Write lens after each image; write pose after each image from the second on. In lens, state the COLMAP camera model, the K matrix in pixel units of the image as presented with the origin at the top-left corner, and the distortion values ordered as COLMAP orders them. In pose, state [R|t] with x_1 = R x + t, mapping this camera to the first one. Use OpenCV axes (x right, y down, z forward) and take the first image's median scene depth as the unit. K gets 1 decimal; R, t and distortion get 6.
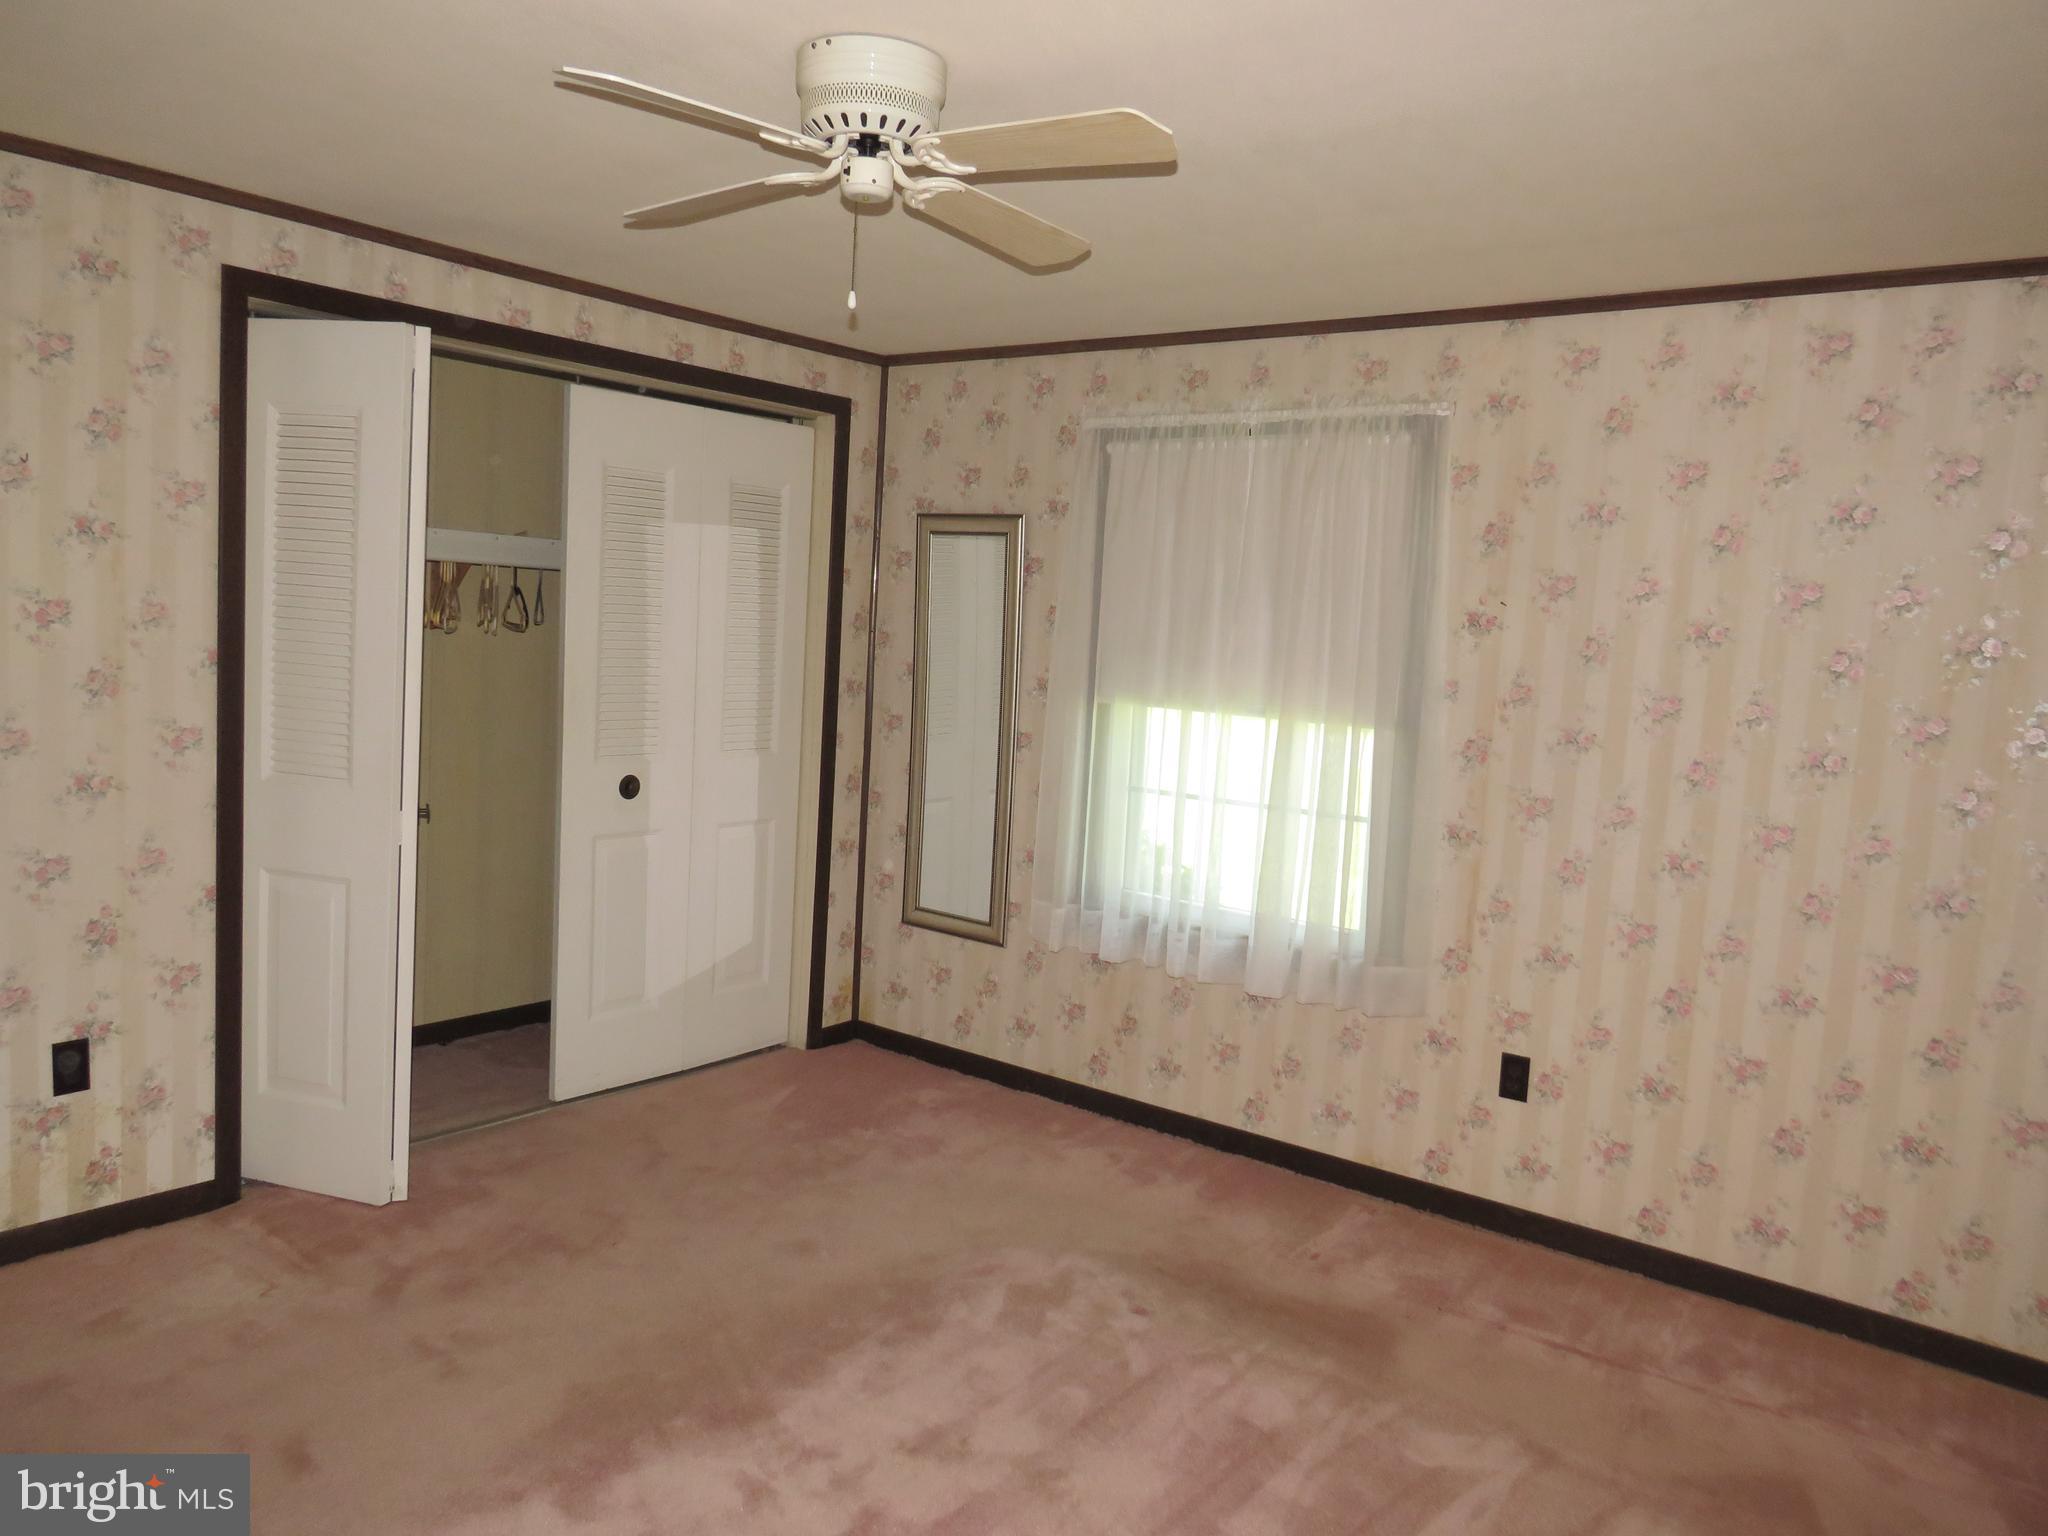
lens RADIAL K [[1492.3, 0, 1024.0], [0, 1492.3, 768.0], [0, 0, 1]] dist [-0.010010, -0.002407]
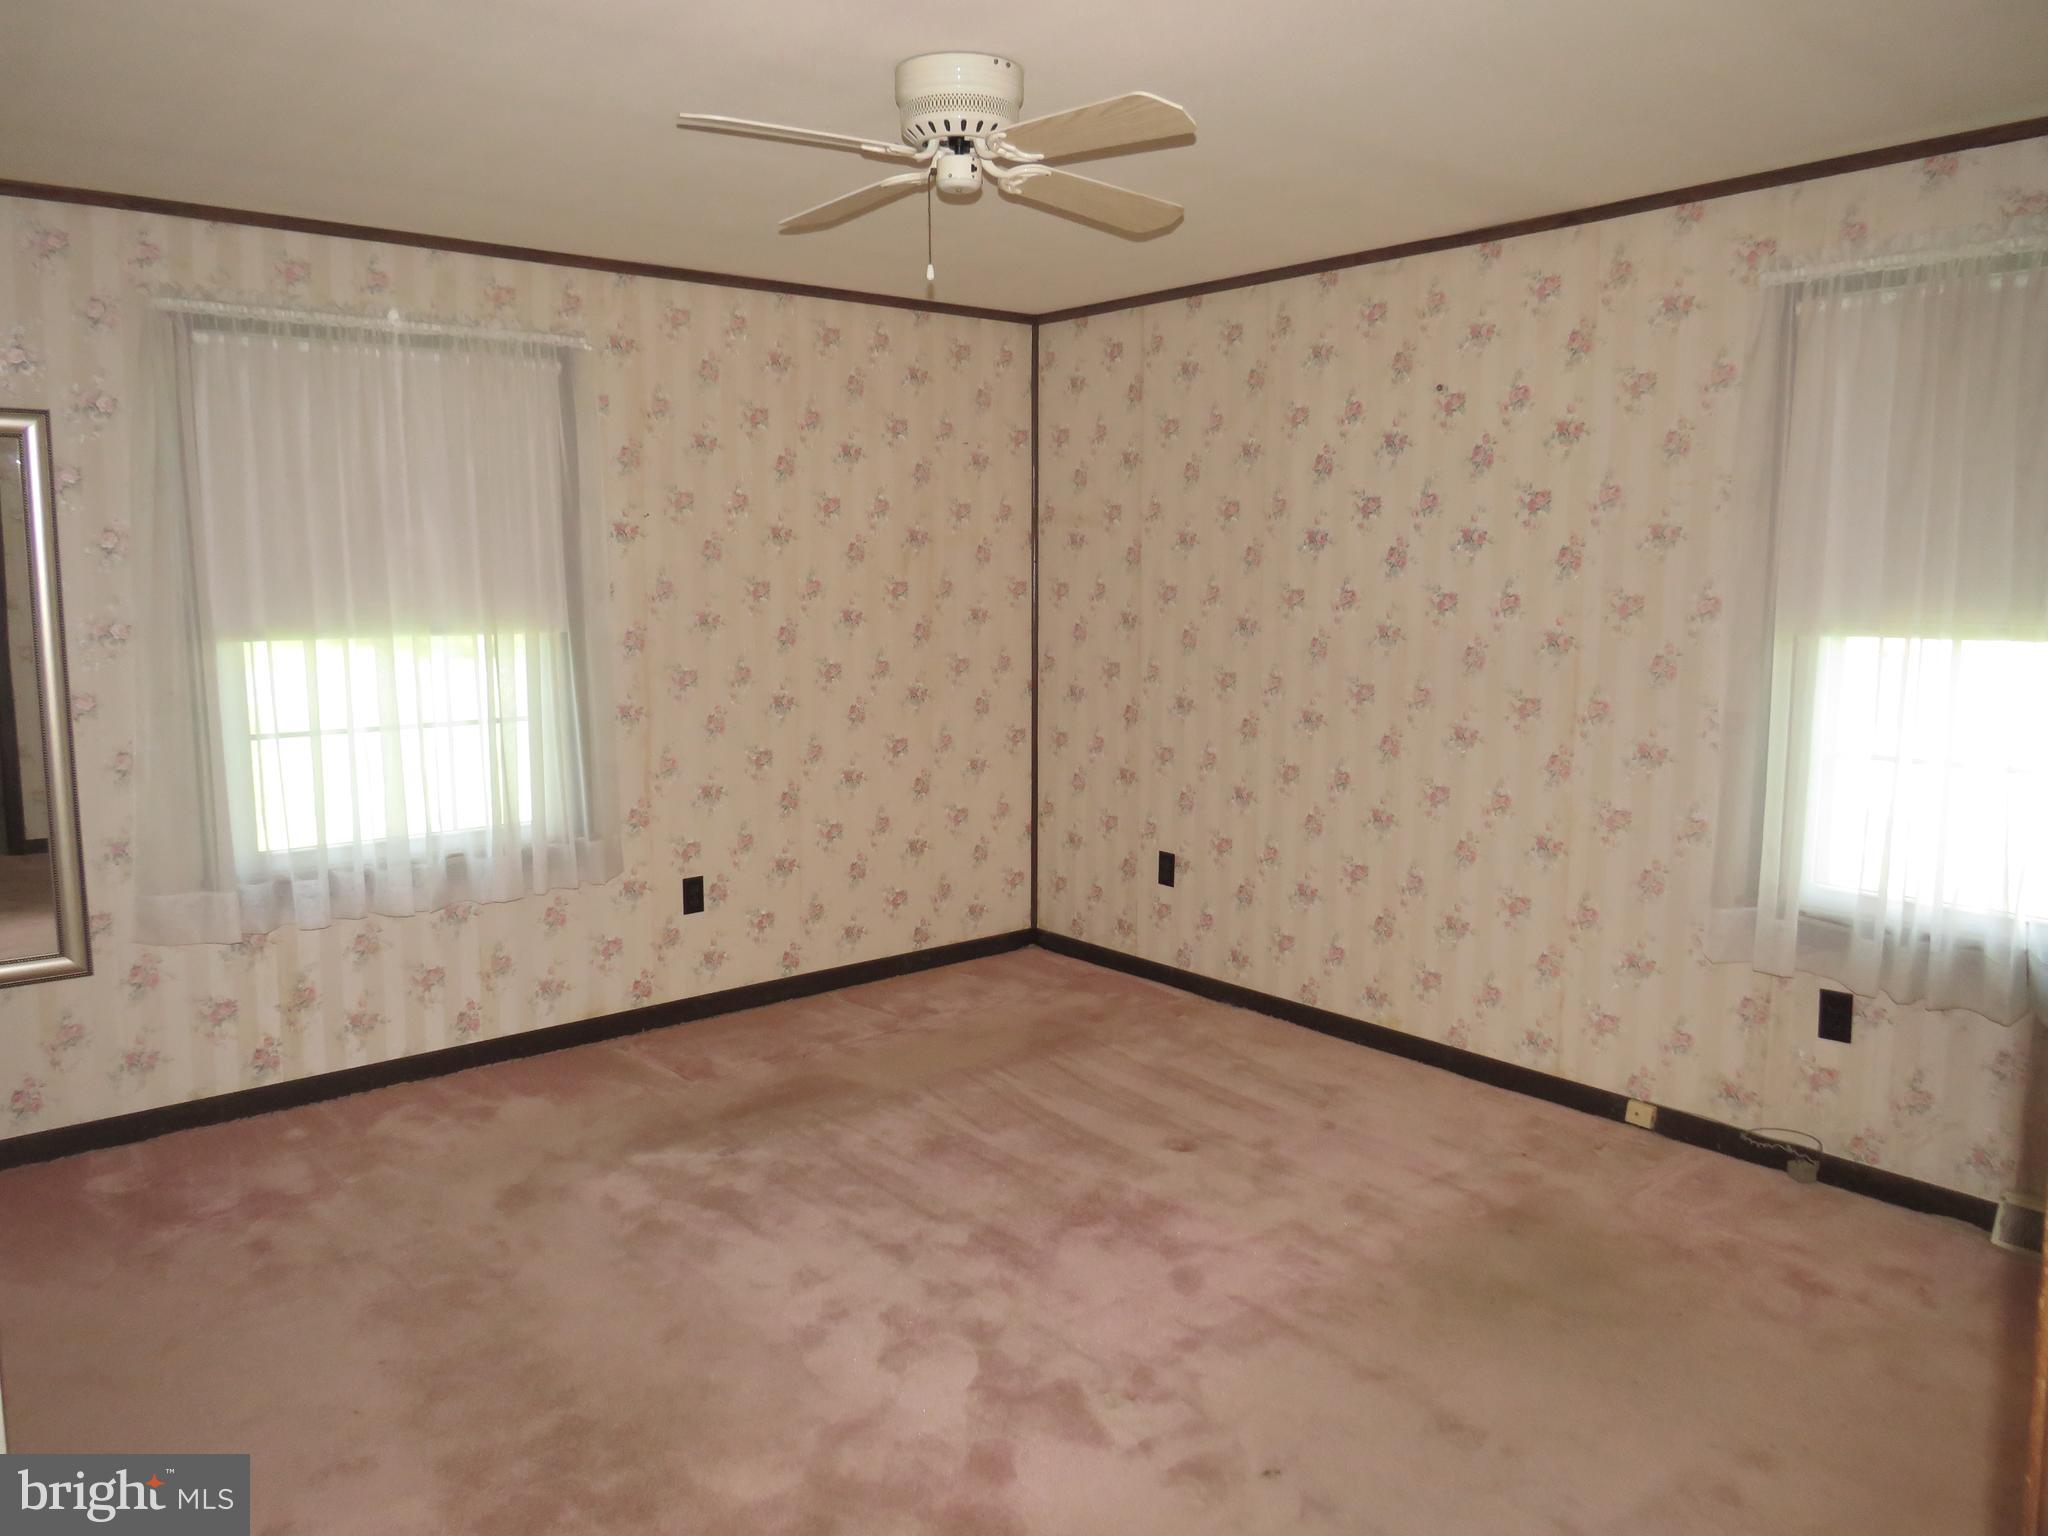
lens RADIAL K [[1463.9, 0, 1026.1], [0, 1463.9, 756.5], [0, 0, 1]] dist [-0.009190, -0.004813]
pose [[0.216062, -0.186555, 0.958392, -0.764762], [0.107874, 0.980129, 0.166467, -0.080976], [-0.970402, 0.067419, 0.231893, 0.432660]]
